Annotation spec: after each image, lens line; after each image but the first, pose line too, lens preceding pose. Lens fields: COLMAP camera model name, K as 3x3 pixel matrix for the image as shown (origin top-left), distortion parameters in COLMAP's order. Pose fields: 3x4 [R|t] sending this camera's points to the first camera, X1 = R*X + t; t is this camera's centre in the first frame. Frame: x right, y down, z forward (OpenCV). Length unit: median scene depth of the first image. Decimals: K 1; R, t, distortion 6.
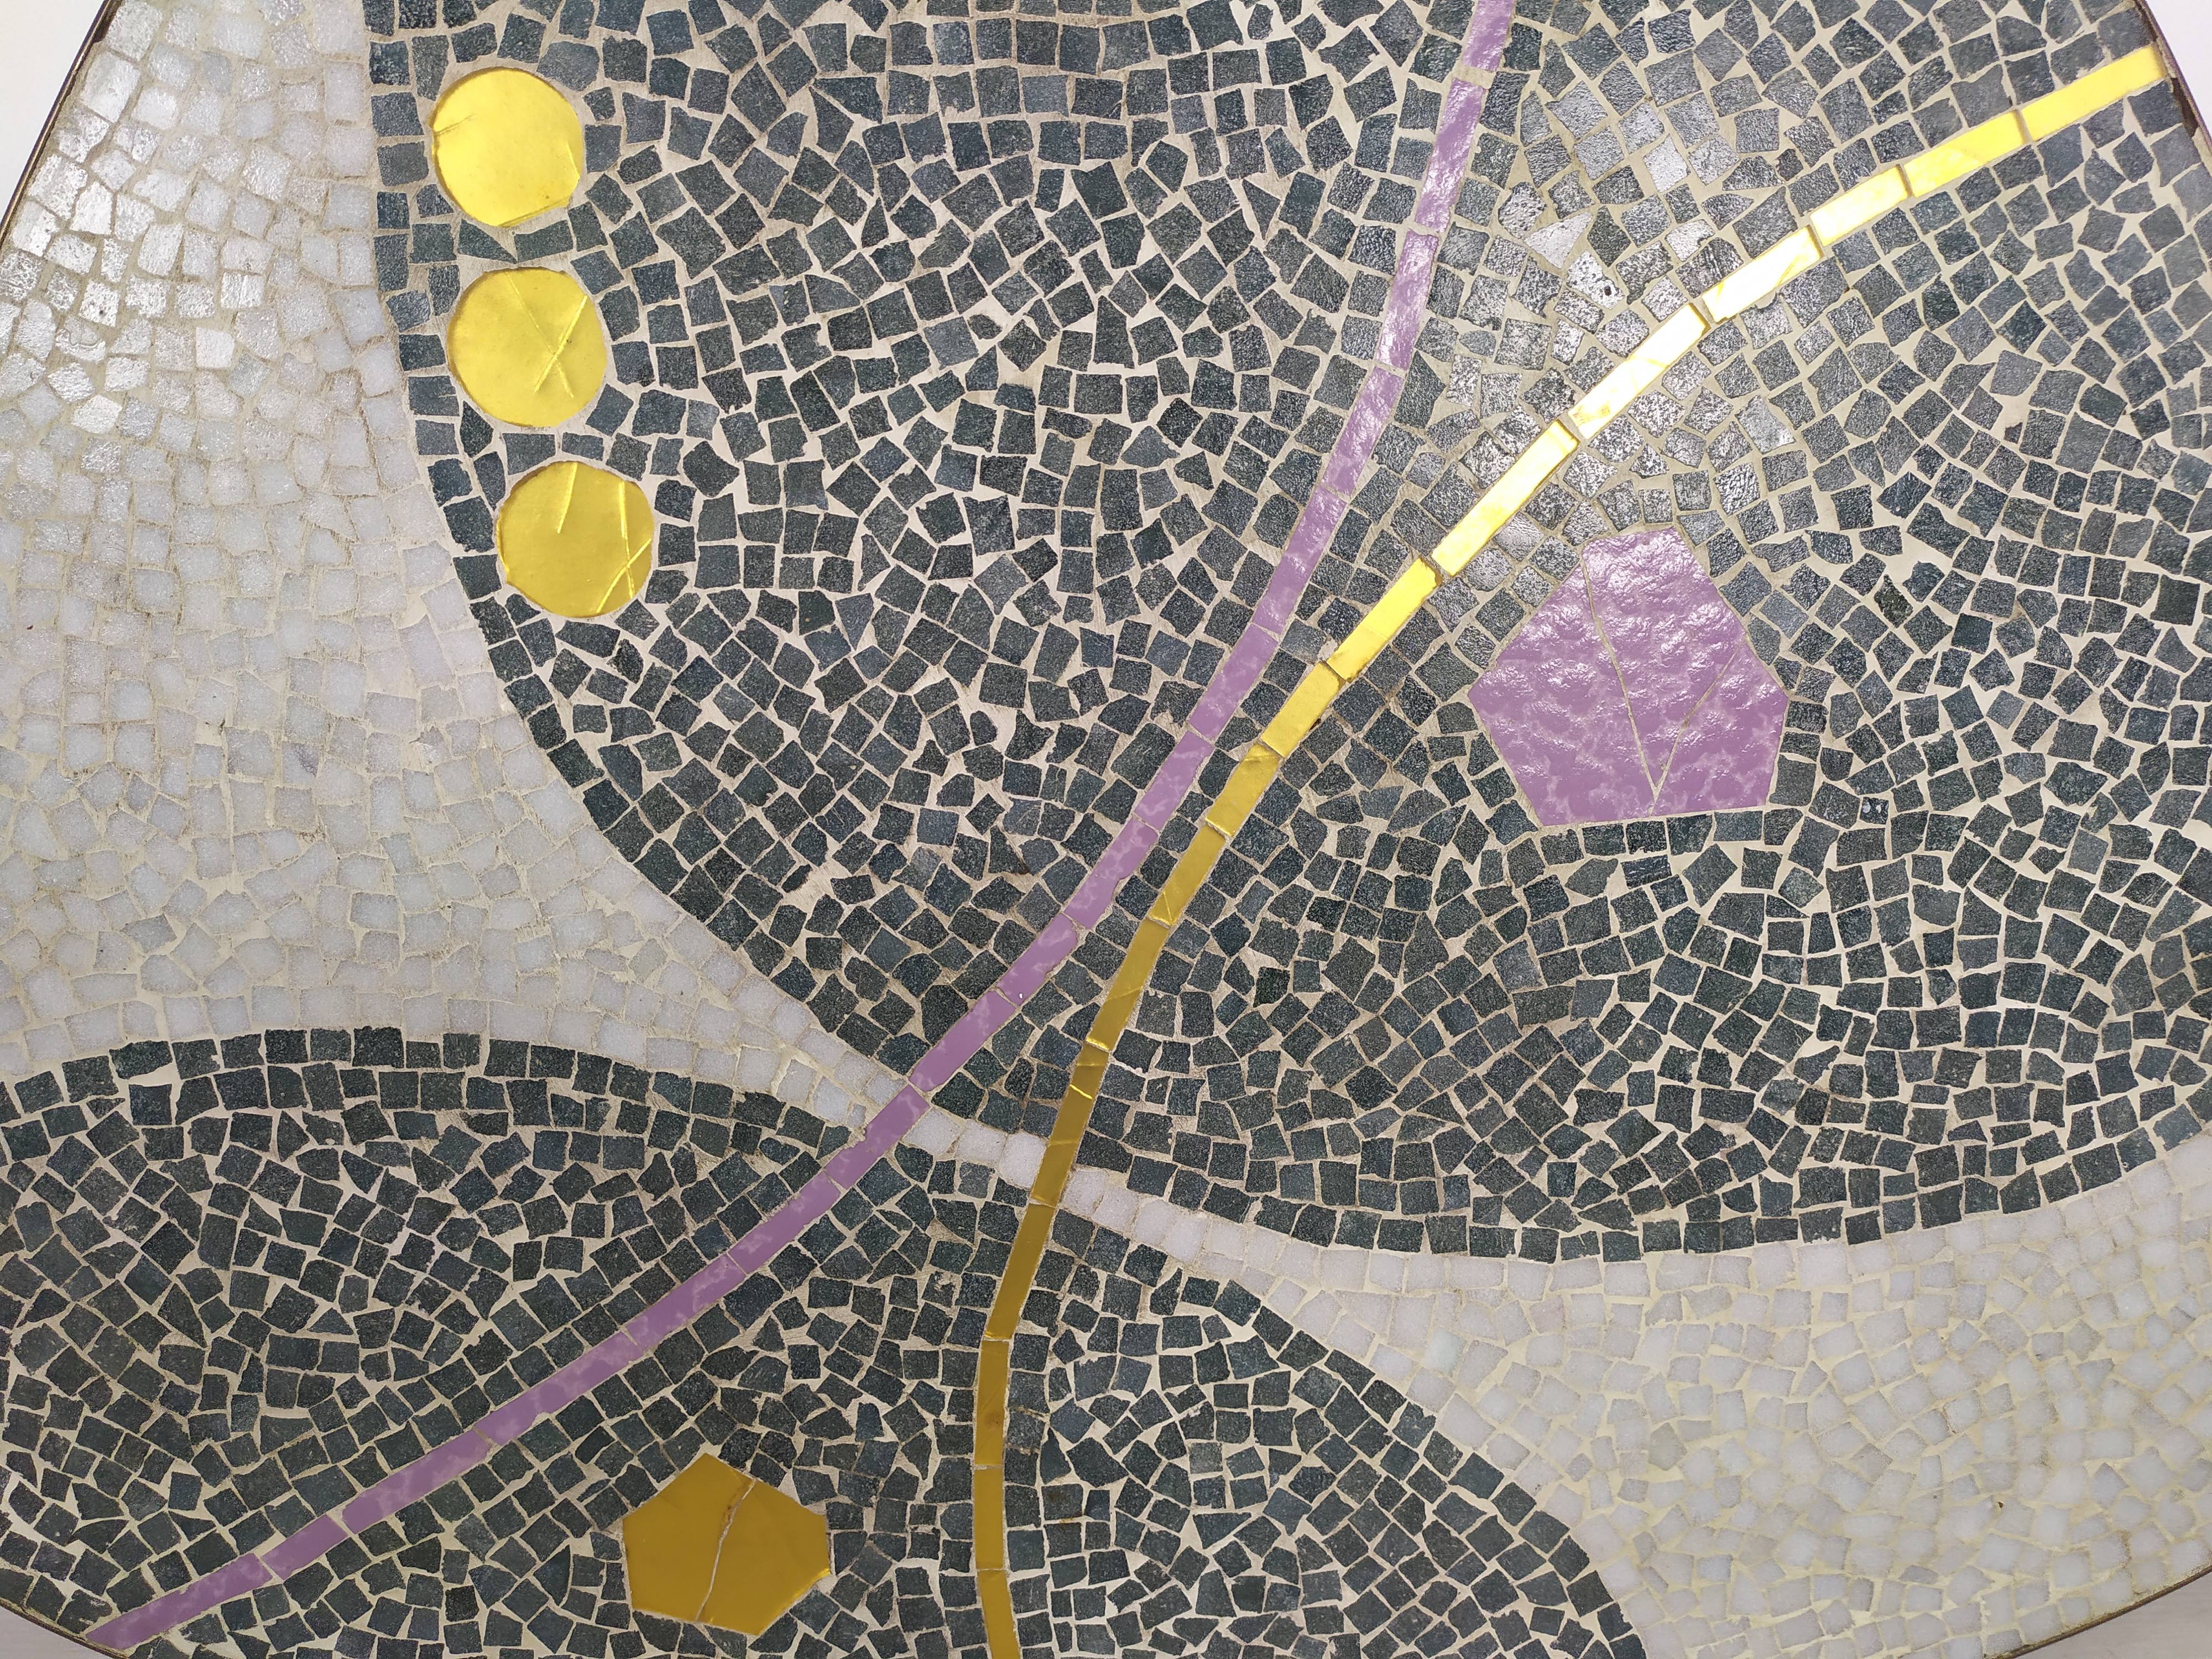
lens RADIAL K [[1715.6, 0, 1109.6], [0, 1715.6, 821.8], [0, 0, 1]] dist [0.036969, -0.060867]
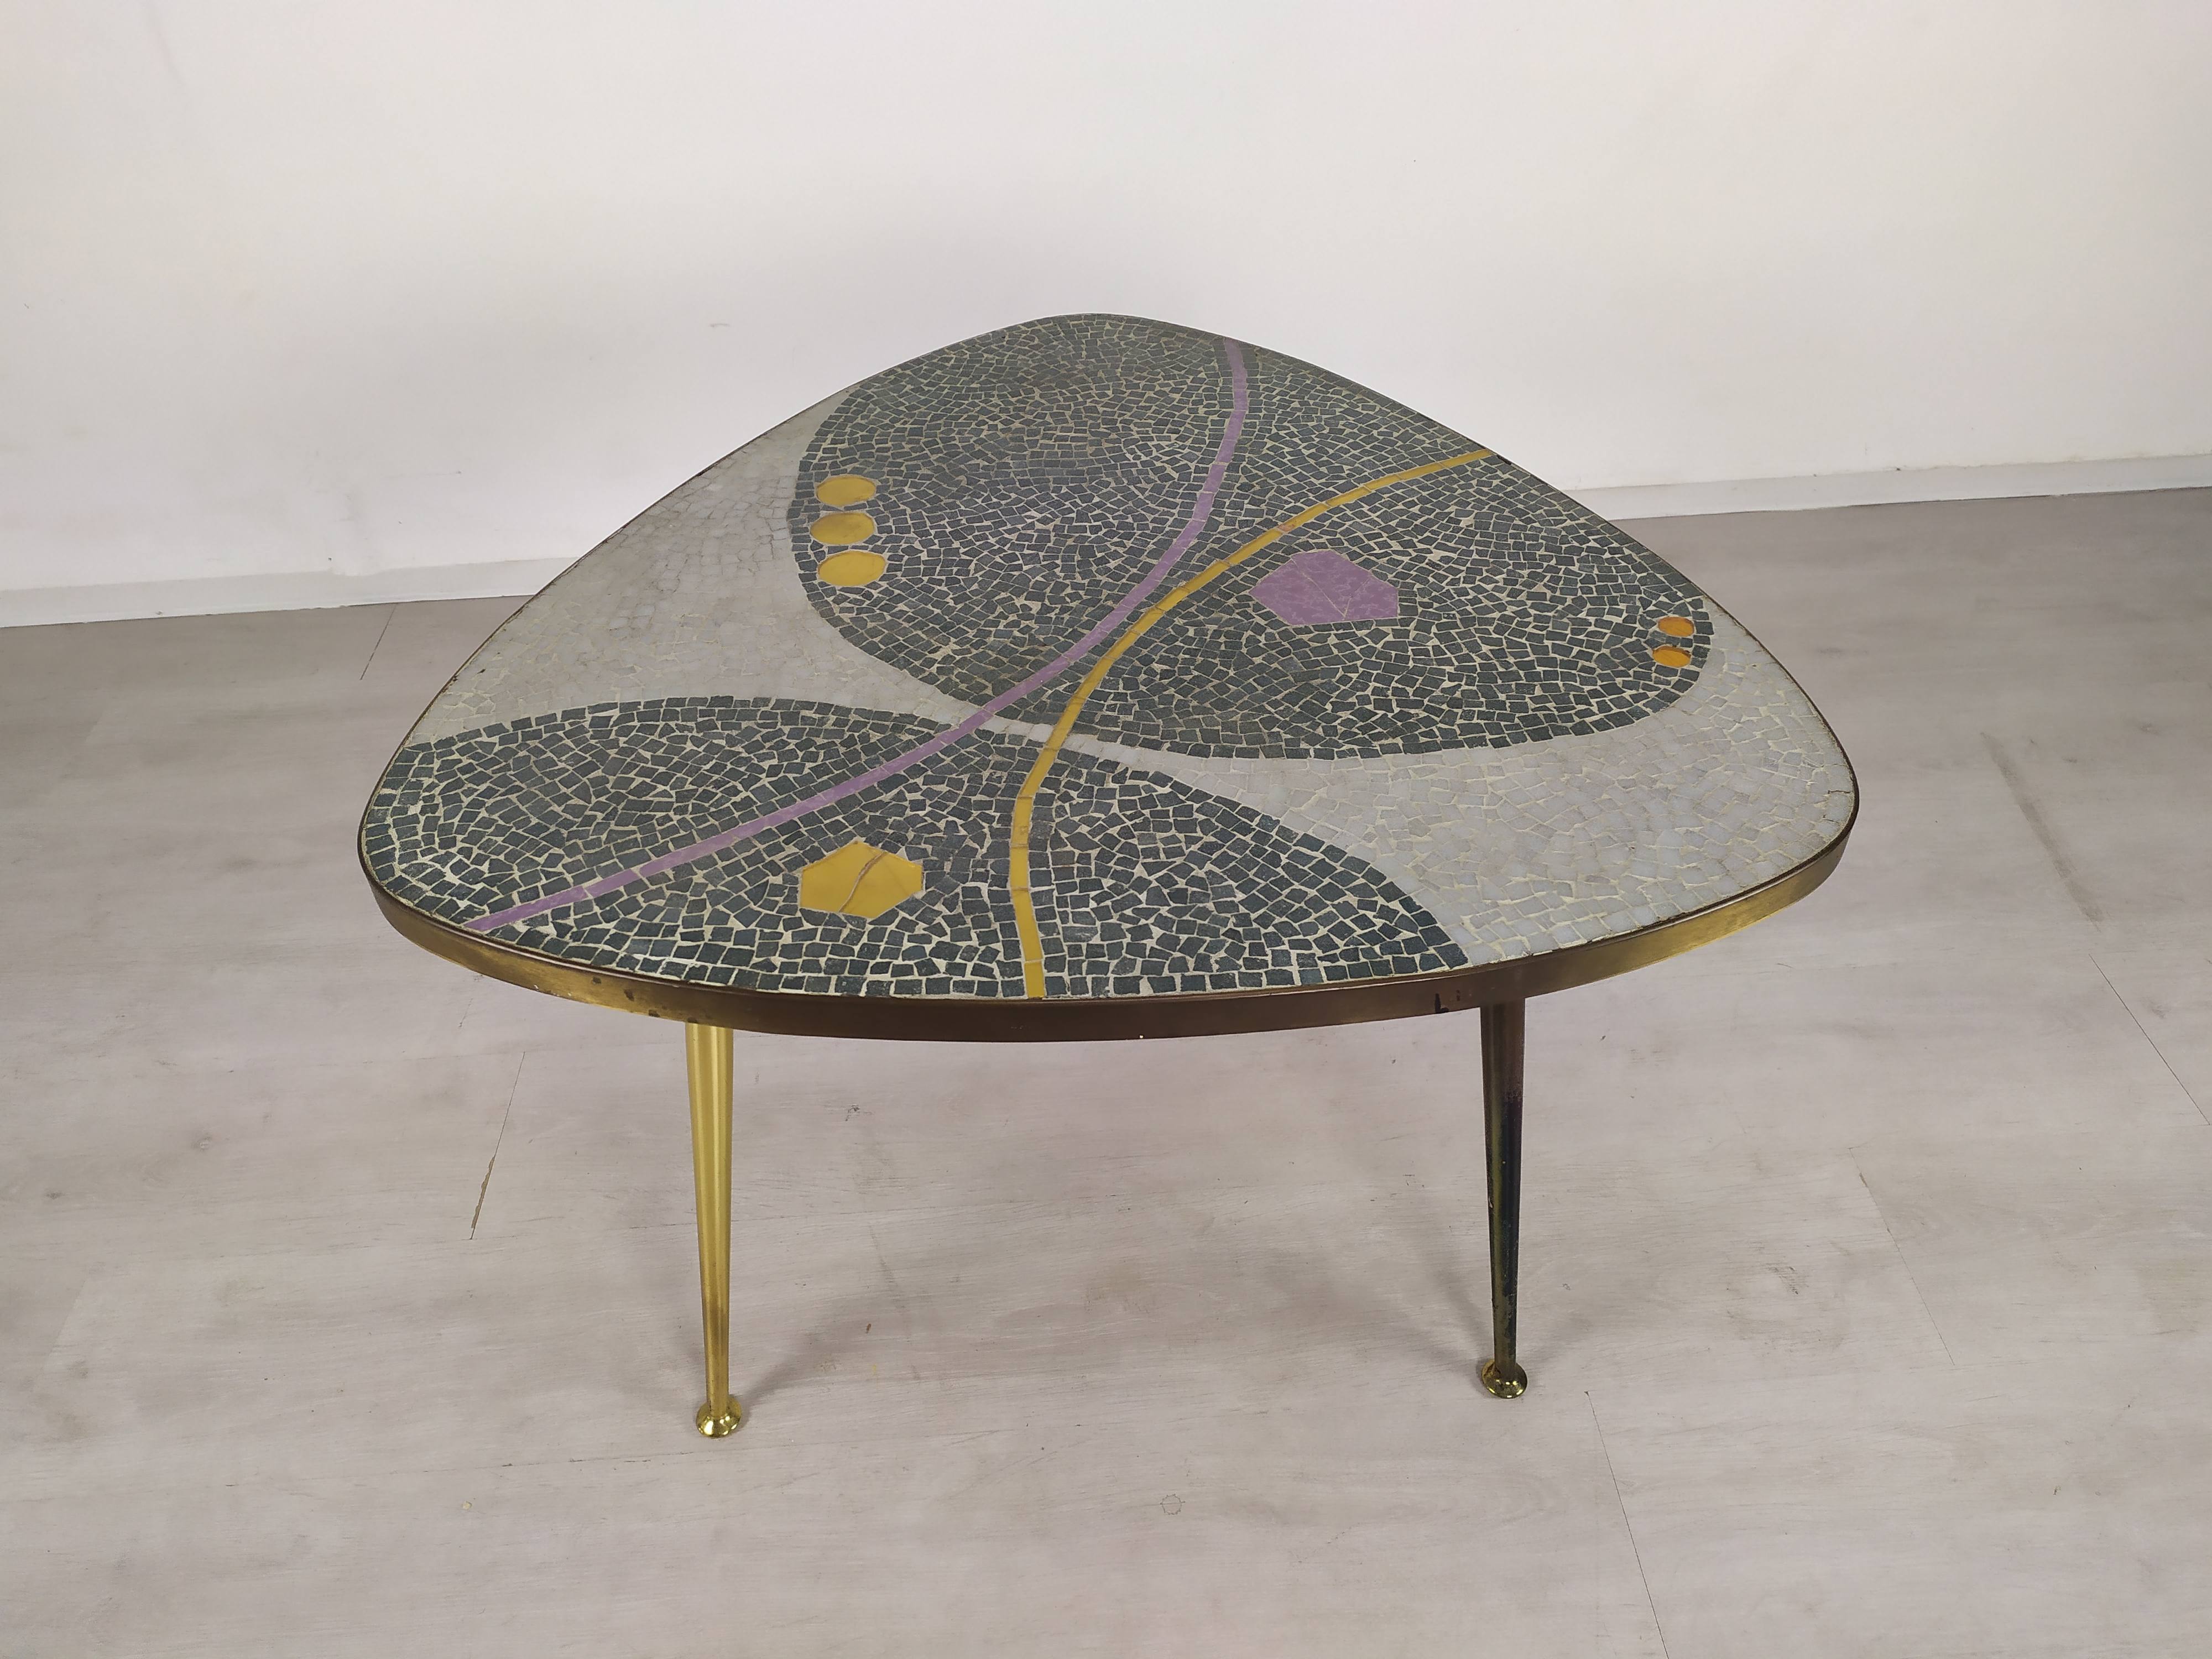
lens RADIAL K [[1715.6, 0, 1112.8], [0, 1715.6, 827.8], [0, 0, 1]] dist [0.036969, -0.060867]
pose [[0.998347, -0.056480, -0.010652, 0.043144], [0.020160, 0.517657, -0.855351, 1.922309], [0.053825, 0.853722, 0.517940, 0.116089]]
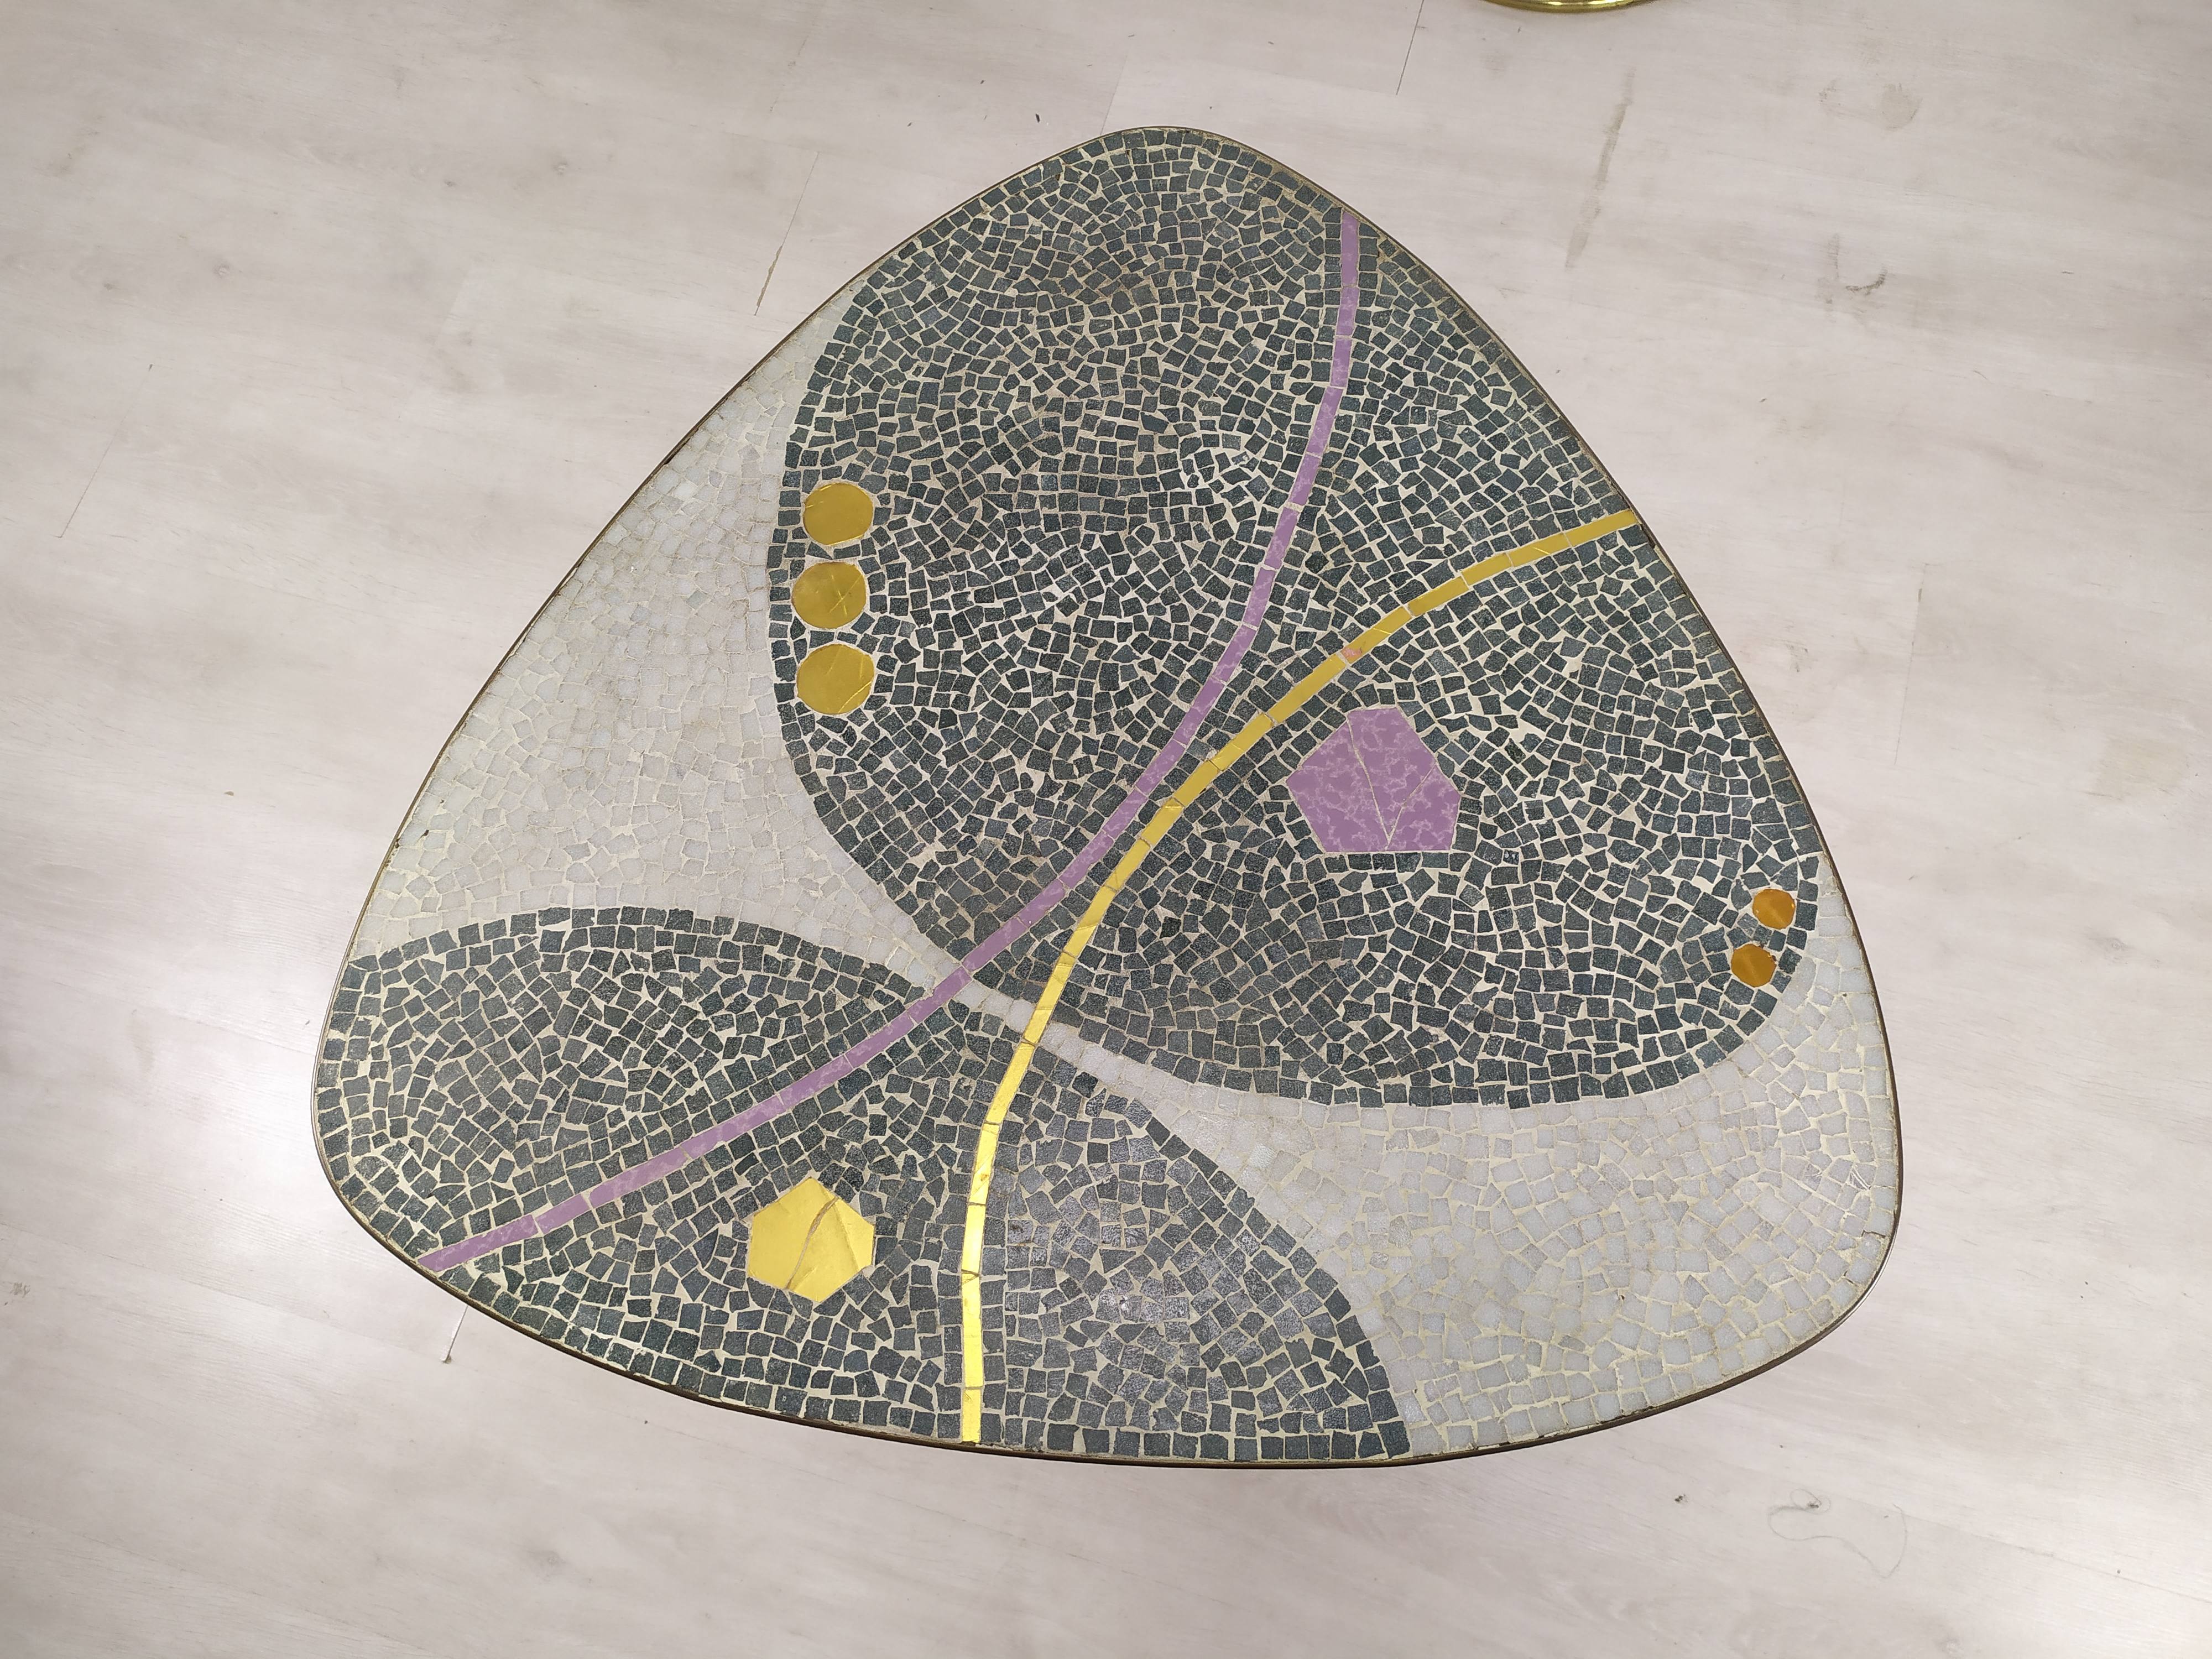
lens RADIAL K [[1715.6, 0, 1118.8], [0, 1715.6, 840.6], [0, 0, 1]] dist [0.036969, -0.060867]
pose [[0.993513, 0.056860, -0.098480, 0.214221], [-0.096645, 0.878569, -0.467736, 0.865135], [0.059926, 0.474219, 0.878365, -0.614991]]
